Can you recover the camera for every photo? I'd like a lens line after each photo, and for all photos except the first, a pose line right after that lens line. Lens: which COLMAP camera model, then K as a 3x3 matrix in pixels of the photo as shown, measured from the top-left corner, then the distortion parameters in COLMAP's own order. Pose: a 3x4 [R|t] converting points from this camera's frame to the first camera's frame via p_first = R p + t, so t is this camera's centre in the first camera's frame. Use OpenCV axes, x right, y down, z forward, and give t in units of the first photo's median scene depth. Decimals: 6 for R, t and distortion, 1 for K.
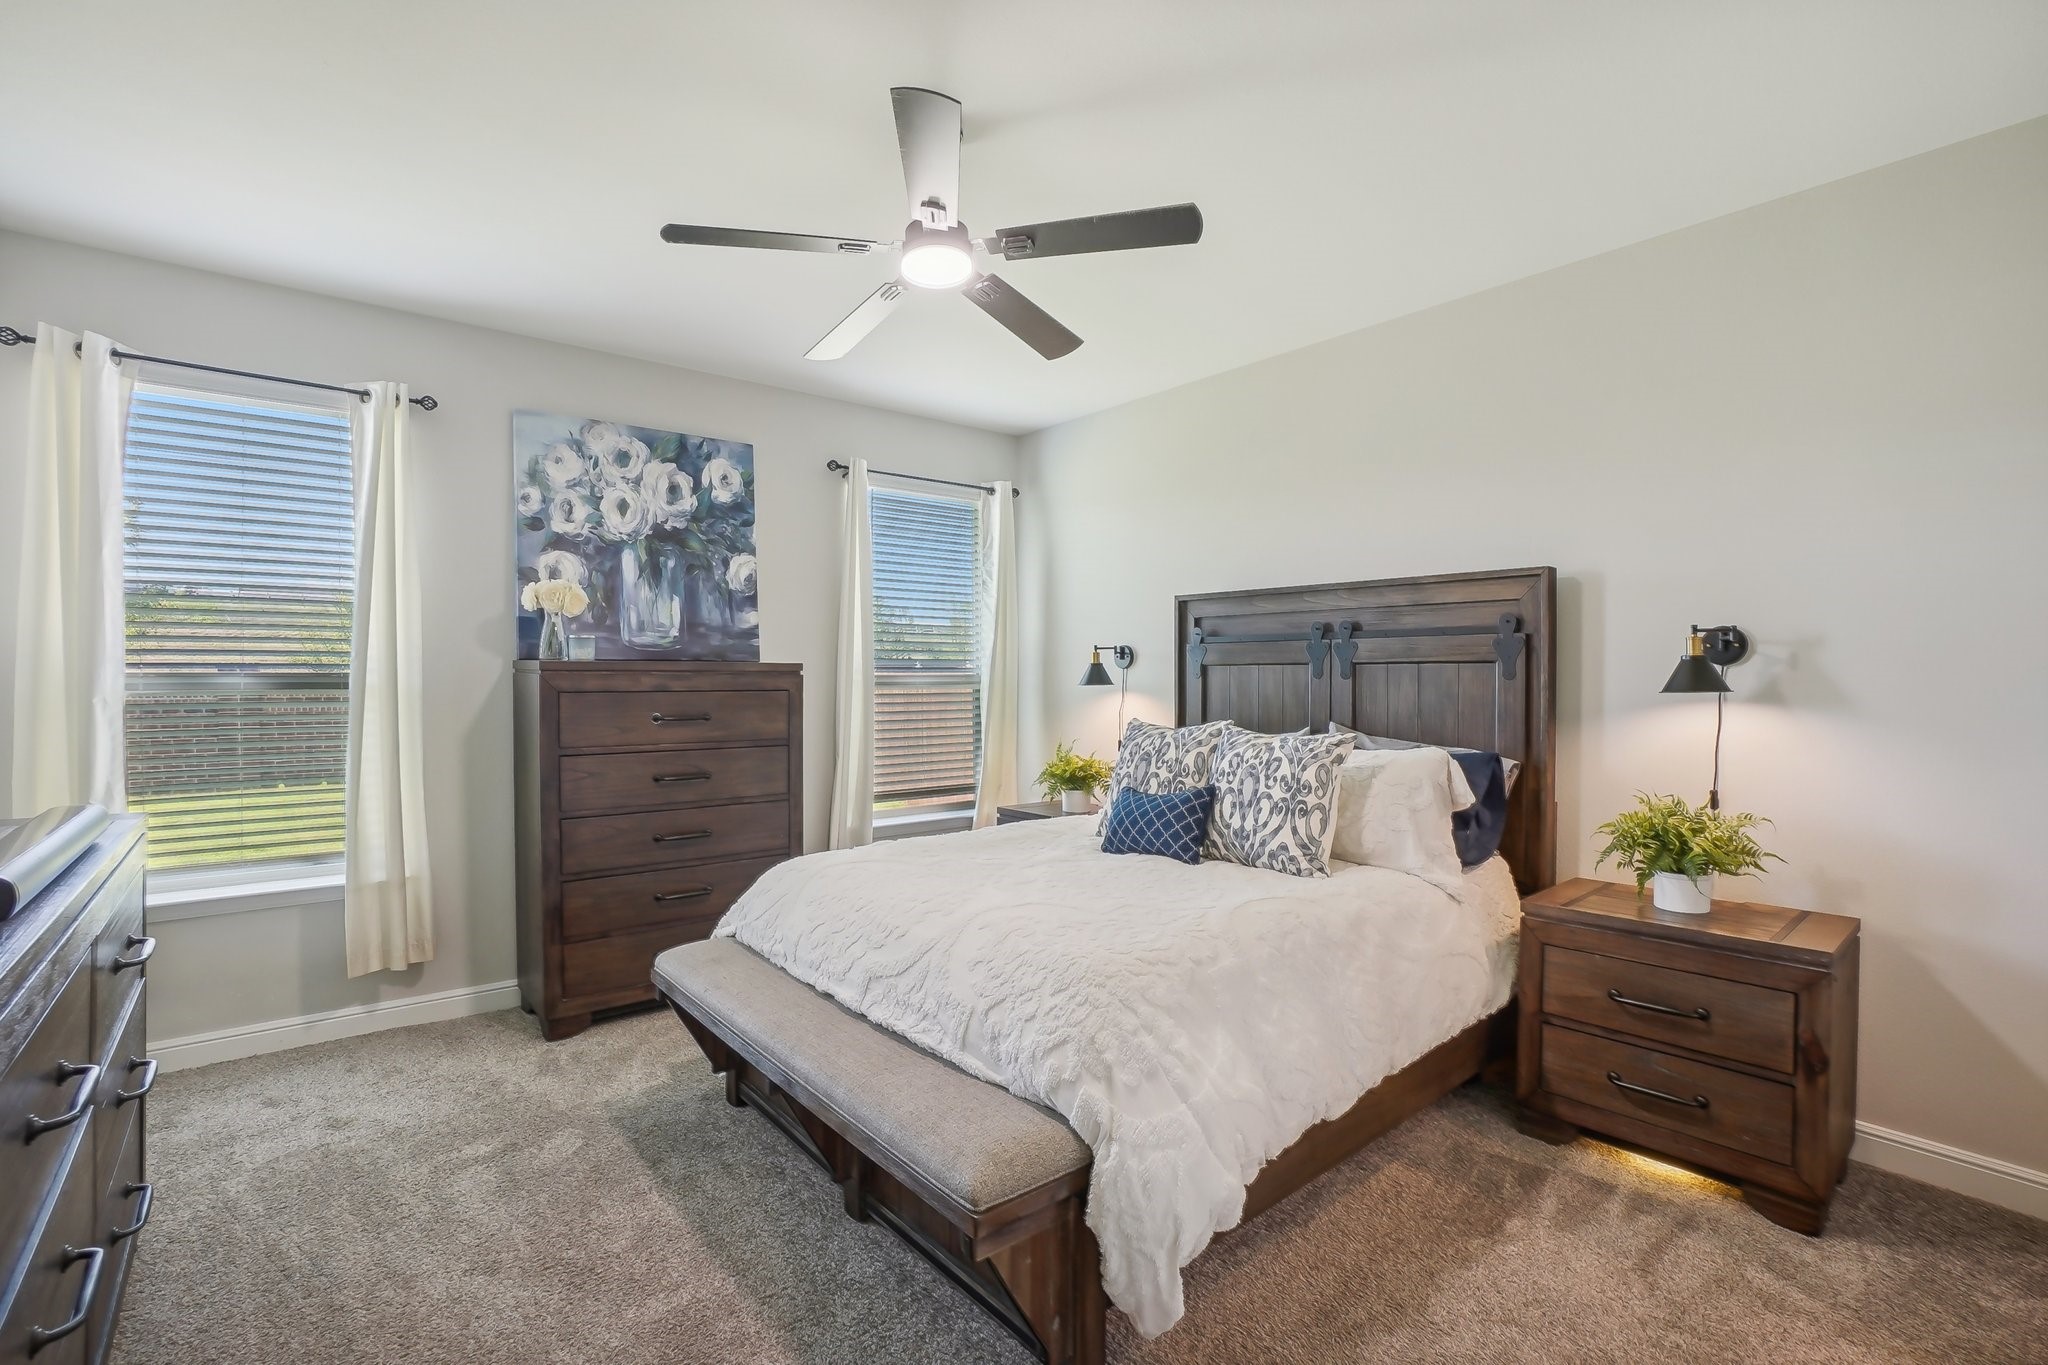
lens RADIAL K [[928.7, 0, 1030.0], [0, 928.7, 684.7], [0, 0, 1]] dist [-0.068234, 0.023070]
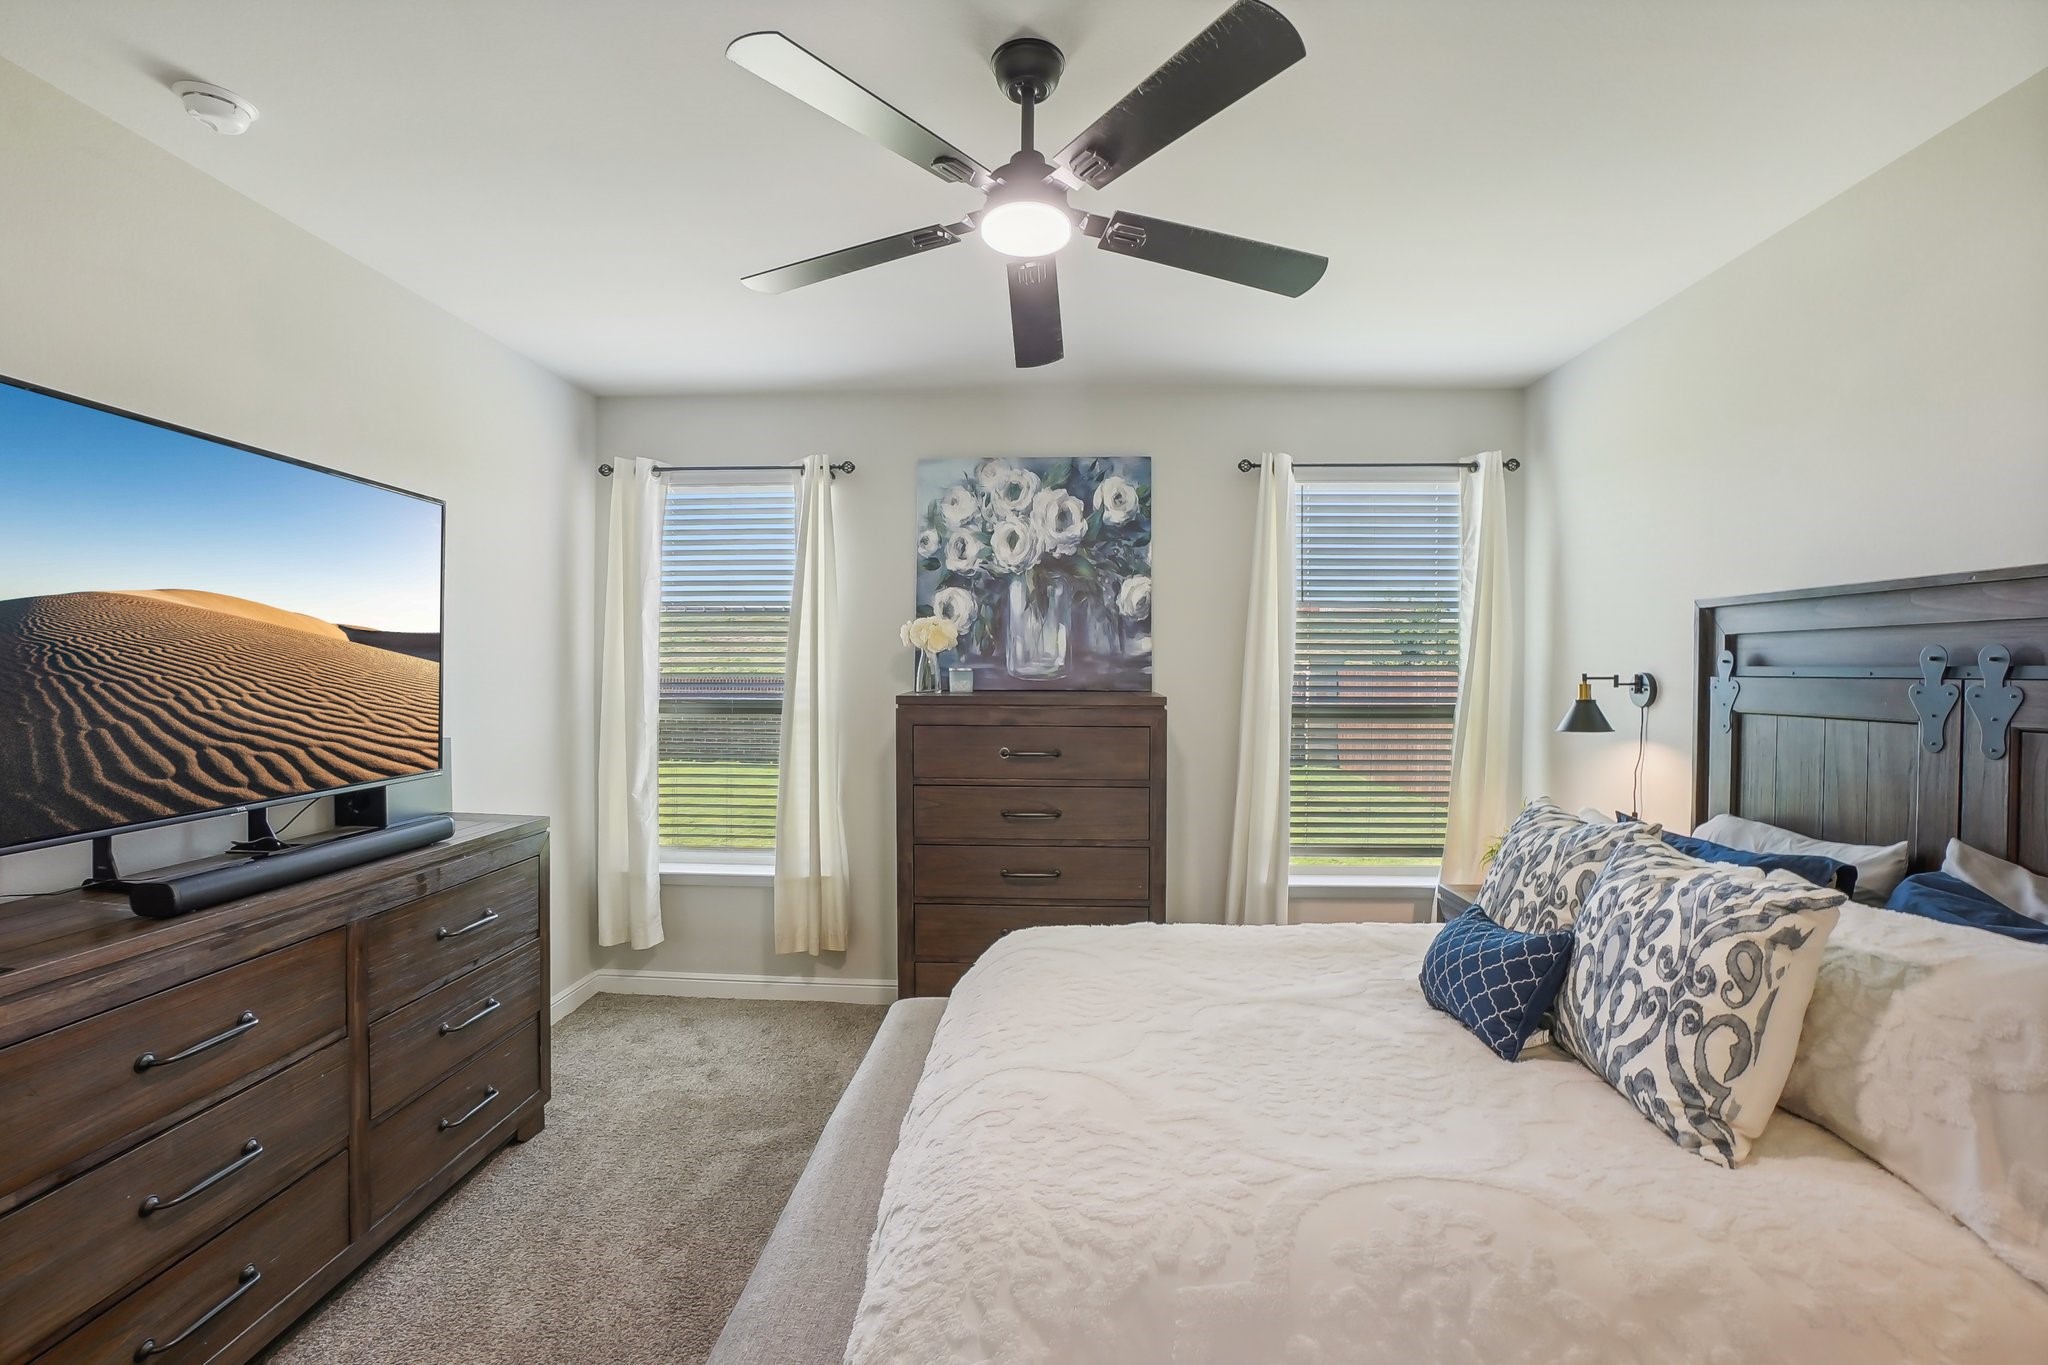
lens RADIAL K [[923.7, 0, 1024.0], [0, 923.7, 682.5], [0, 0, 1]] dist [-0.066152, 0.025434]
pose [[0.733165, 0.013244, -0.679922, 0.335894], [-0.009814, 0.999912, 0.008894, -0.057031], [0.679980, 0.000152, 0.733230, 0.330345]]
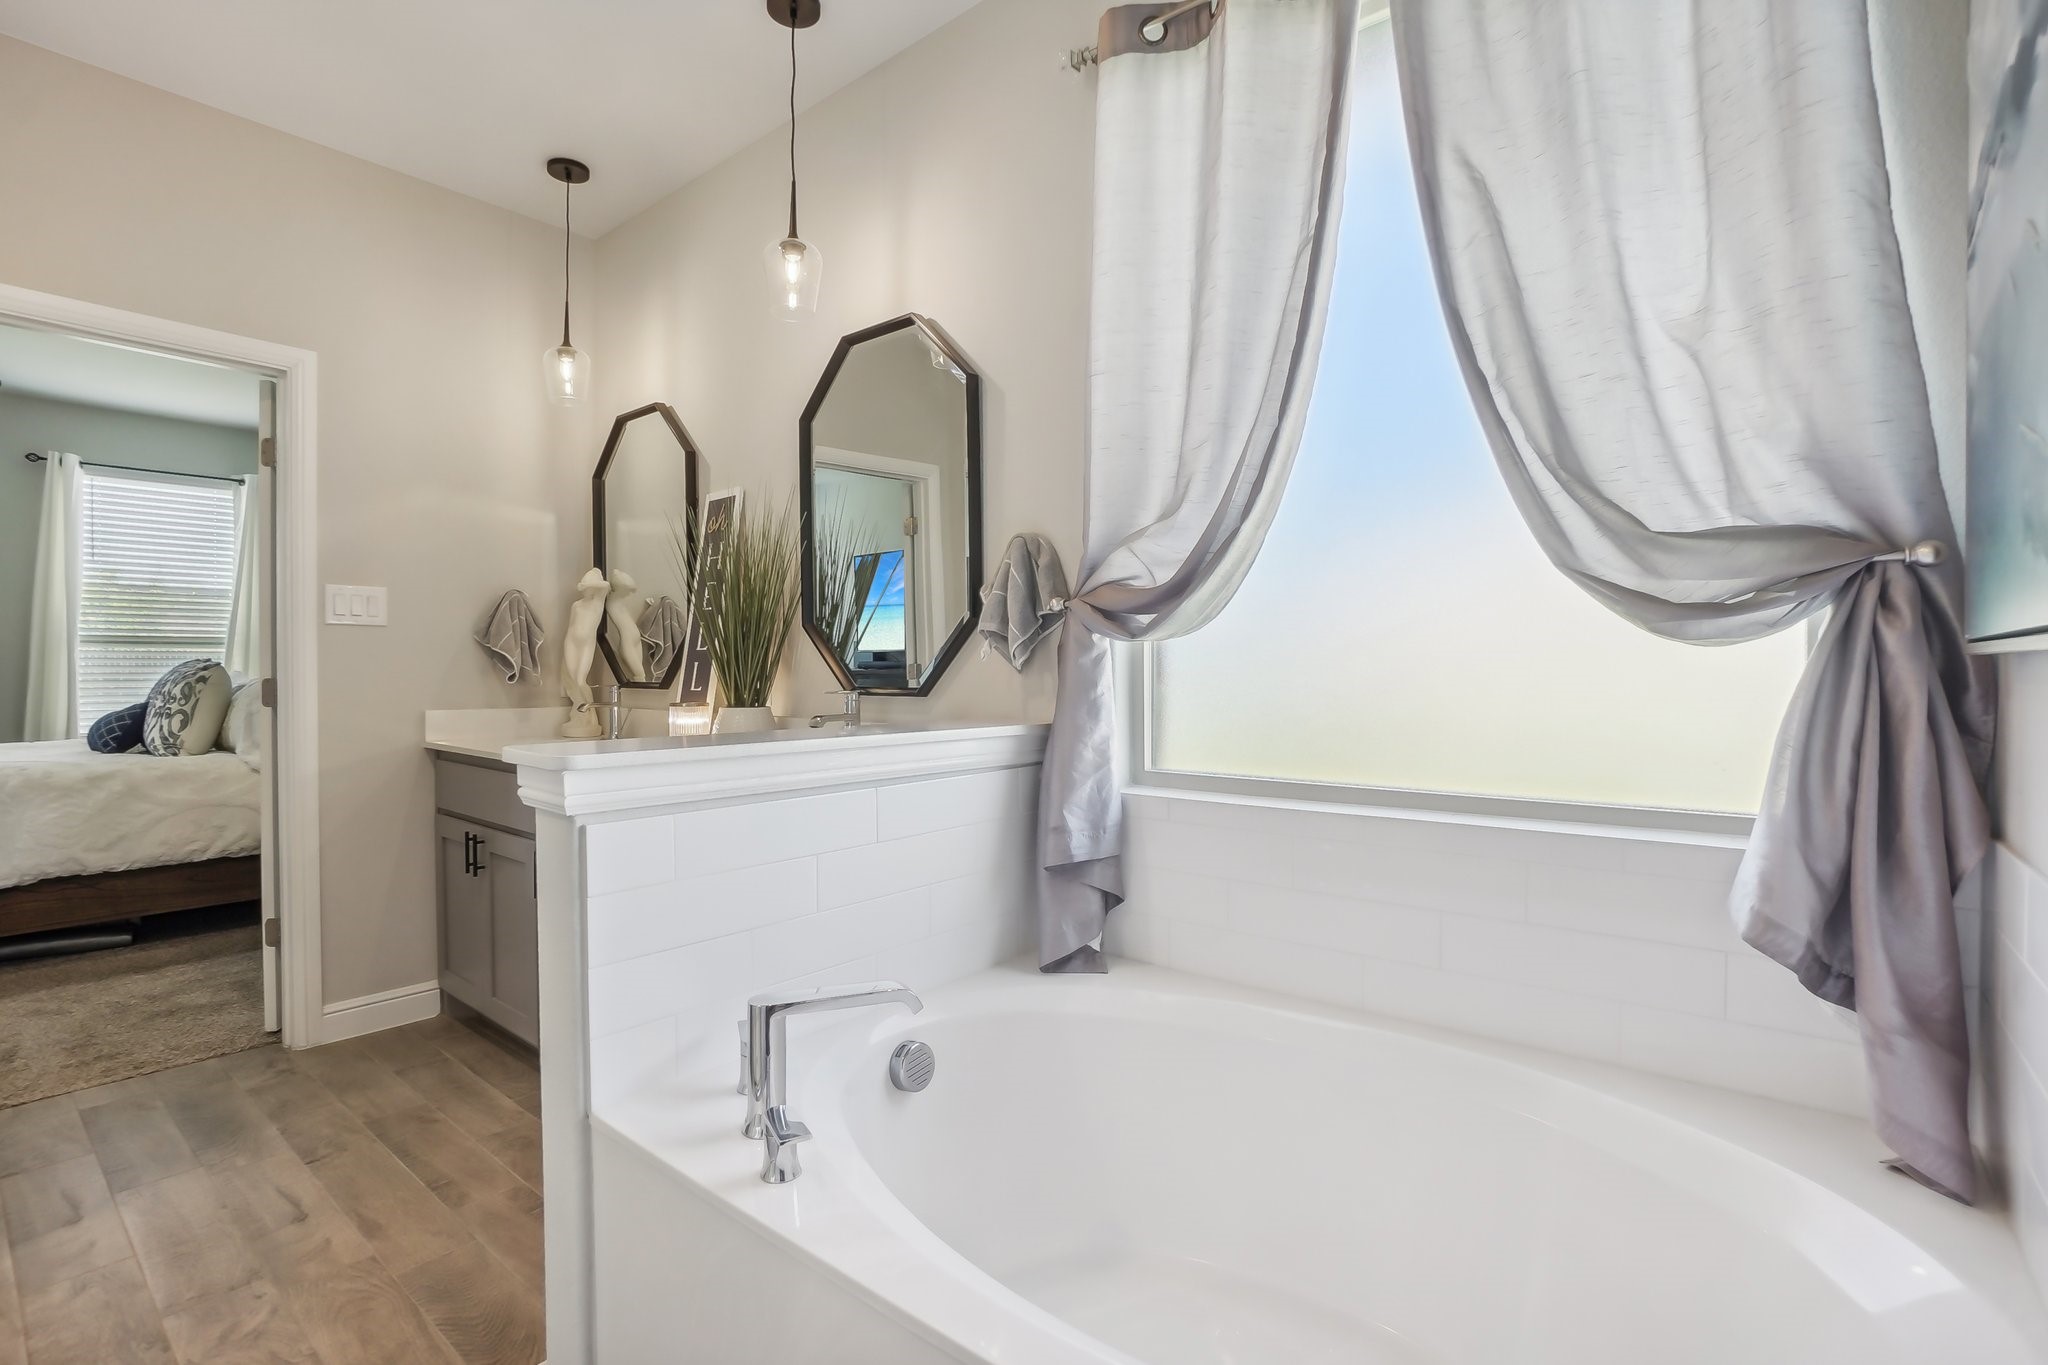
lens RADIAL K [[928.7, 0, 1030.0], [0, 928.7, 684.7], [0, 0, 1]] dist [-0.068234, 0.023070]
pose [[0.981117, -0.001338, 0.193412, 1.256079], [-0.001096, 0.999922, 0.012476, 0.066456], [-0.193414, -0.012452, 0.981038, -0.578974]]
